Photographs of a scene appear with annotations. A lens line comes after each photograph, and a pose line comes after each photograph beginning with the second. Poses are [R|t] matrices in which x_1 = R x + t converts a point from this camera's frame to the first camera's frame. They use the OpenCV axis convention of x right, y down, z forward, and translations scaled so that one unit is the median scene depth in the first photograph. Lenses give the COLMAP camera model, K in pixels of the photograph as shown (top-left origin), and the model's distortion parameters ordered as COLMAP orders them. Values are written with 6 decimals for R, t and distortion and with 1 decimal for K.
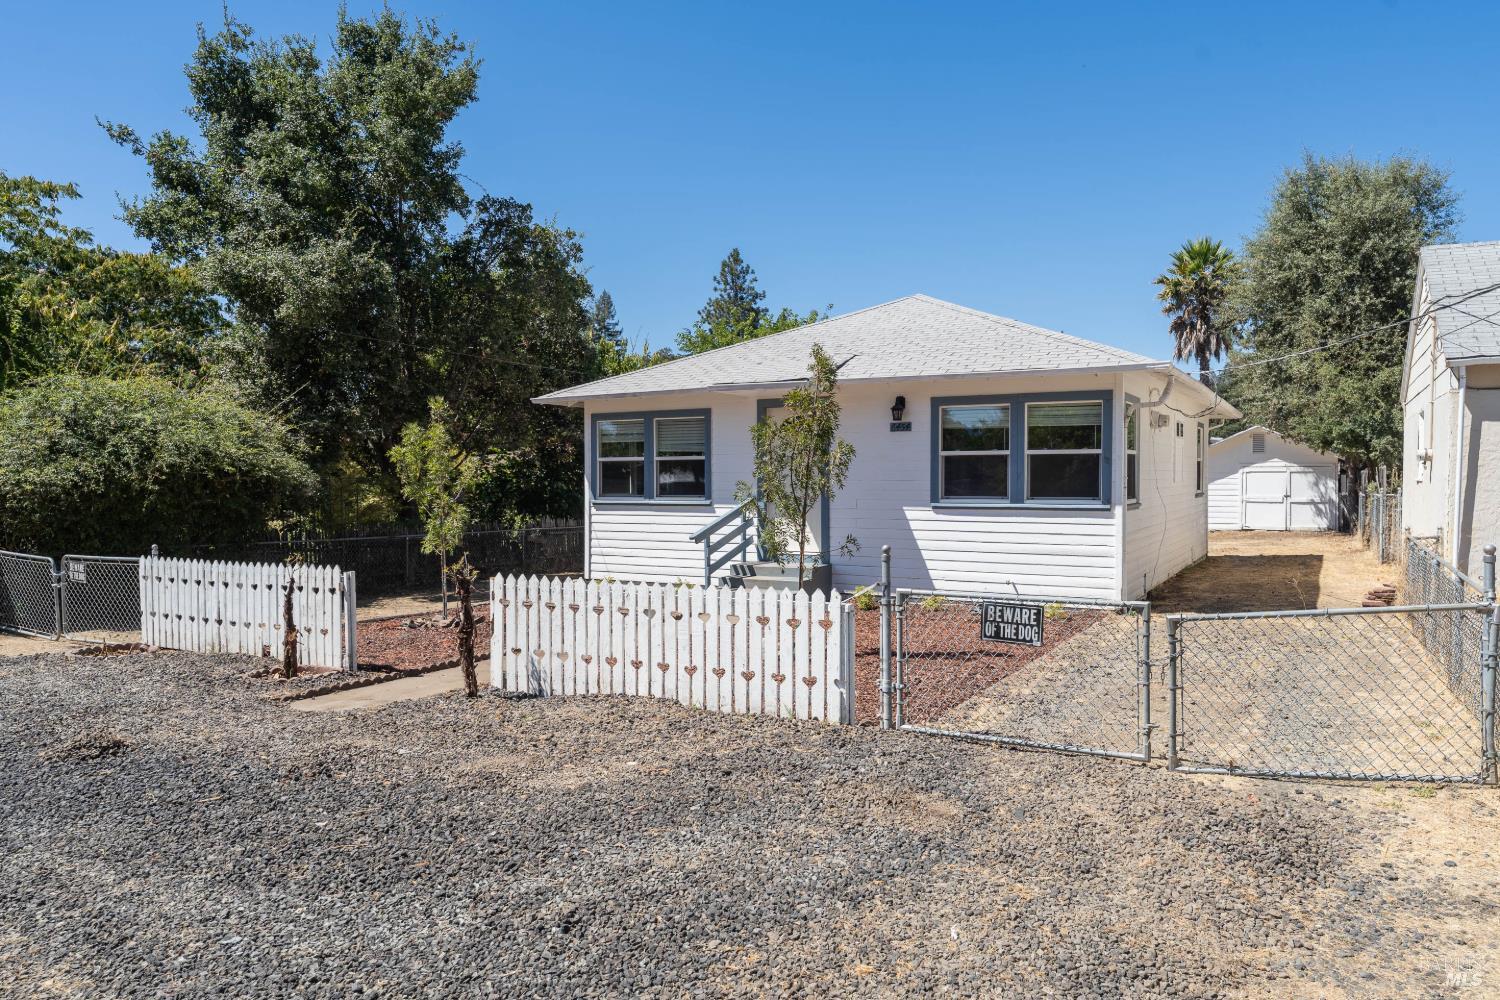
lens RADIAL K [[1010.5, 0, 746.7], [0, 1010.5, 495.8], [0, 0, 1]] dist [0.009542, -0.002163]
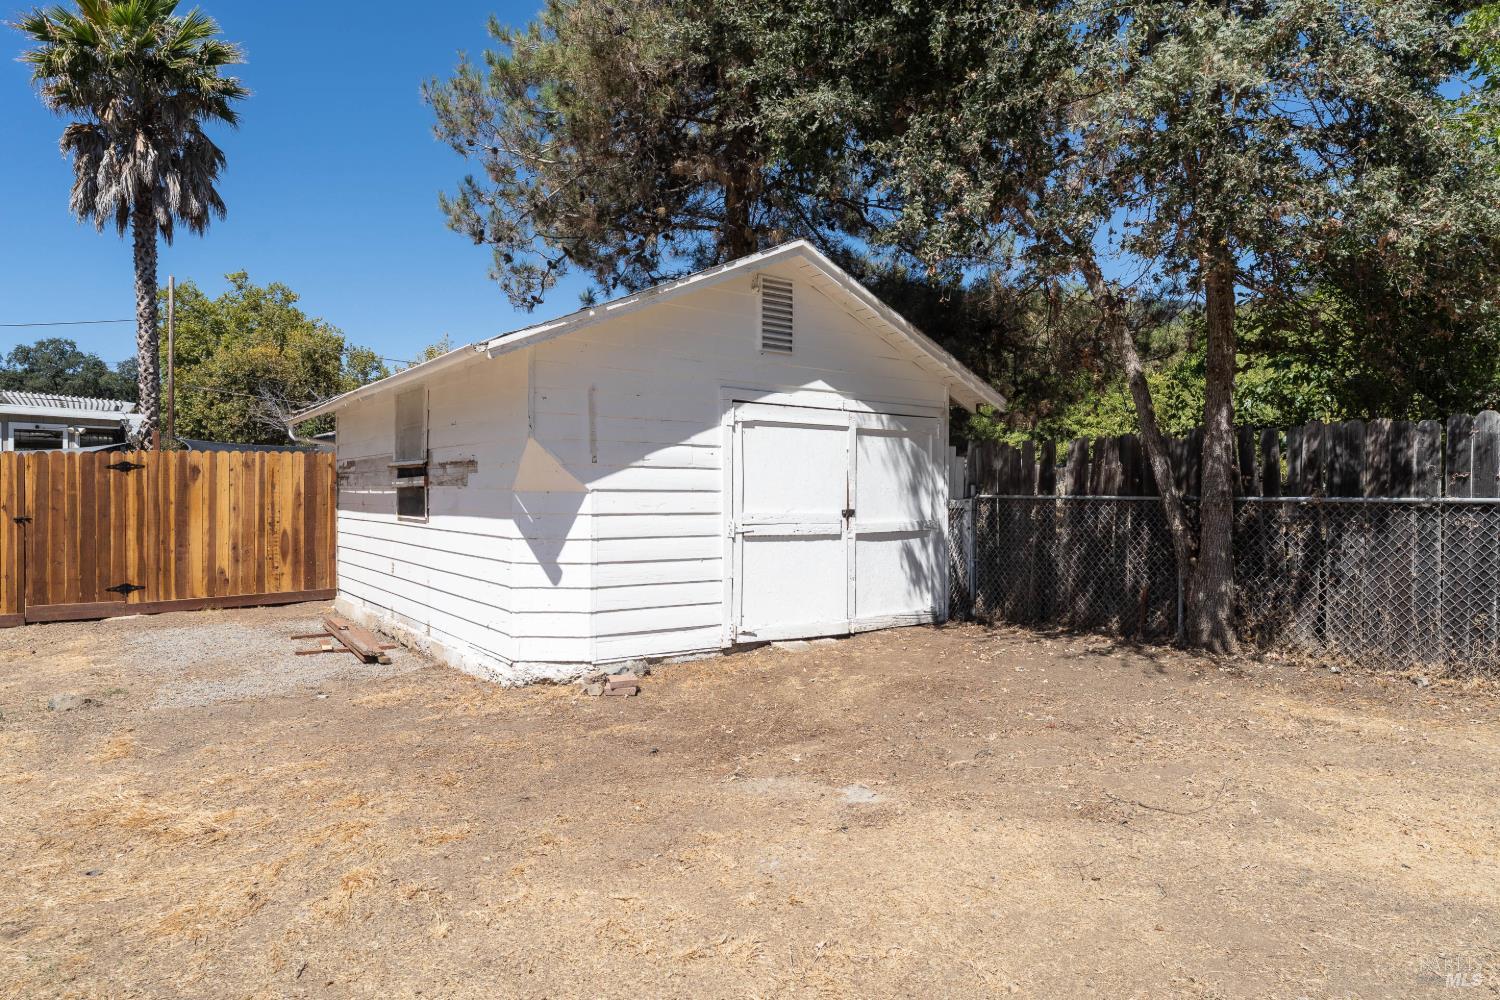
lens RADIAL K [[879.0, 0, 745.6], [0, 879.0, 506.3], [0, 0, 1]] dist [0.003294, 0.001382]
pose [[0.399370, -0.008113, 0.916754, 0.594274], [0.007021, 0.999959, 0.005790, -0.006949], [-0.916763, 0.004124, 0.399411, 1.883230]]
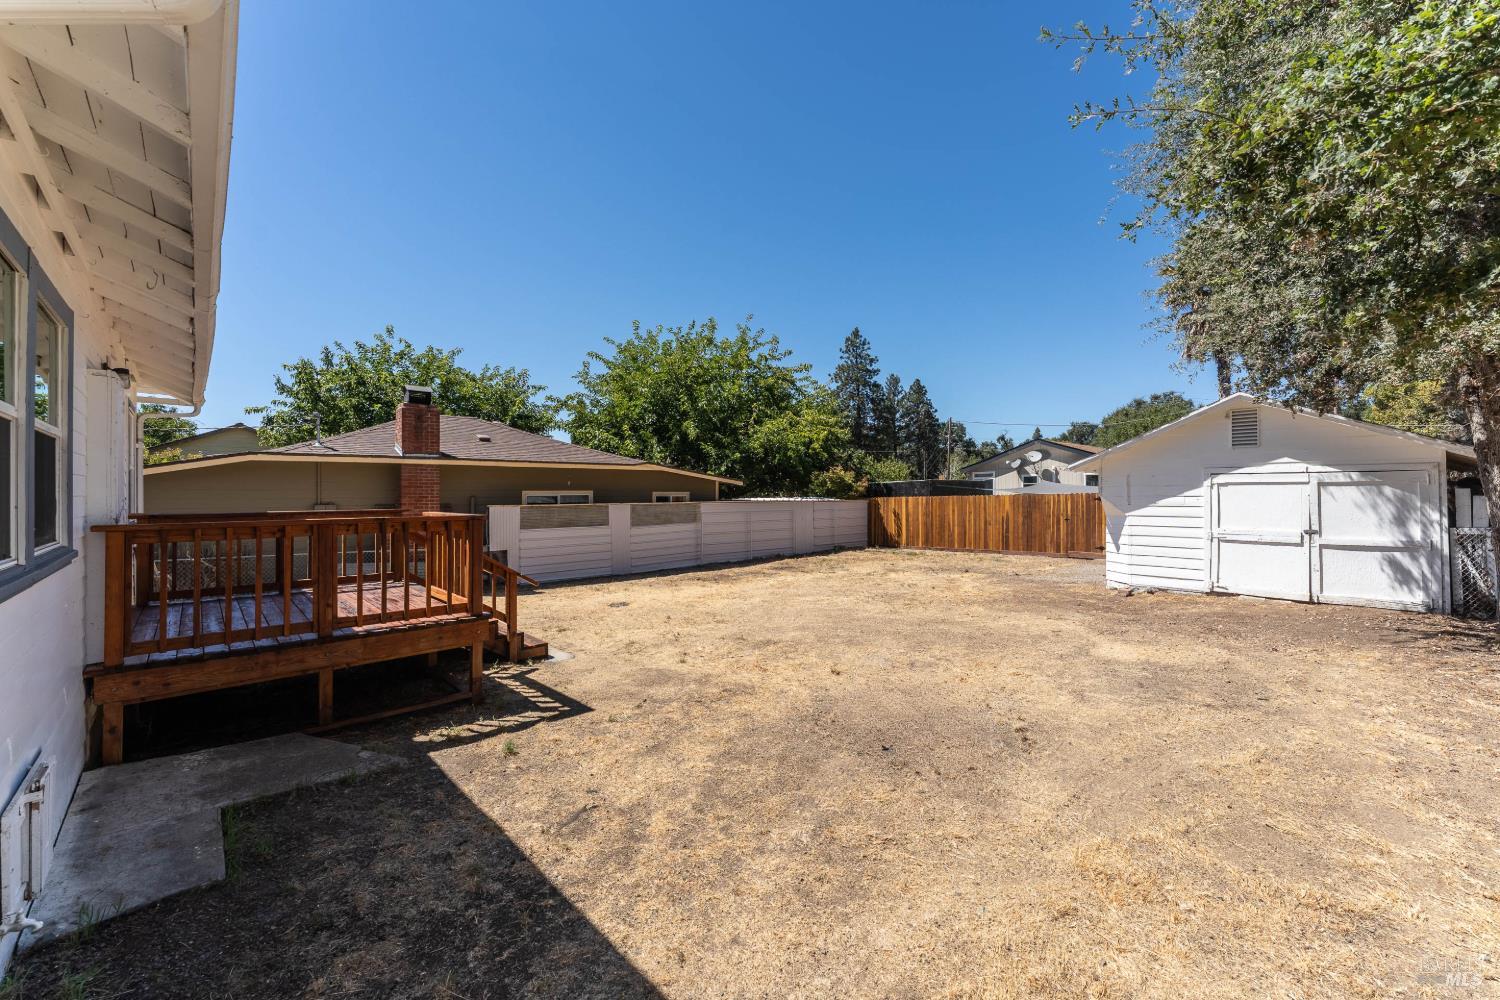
lens RADIAL K [[607.7, 0, 746.7], [0, 607.7, 493.2], [0, 0, 1]] dist [-0.000224, 0.000474]
pose [[0.954755, 0.000713, -0.297391, 0.727328], [-0.005737, 0.999855, -0.016019, -0.025339], [0.297337, 0.017000, 0.954621, 1.287187]]
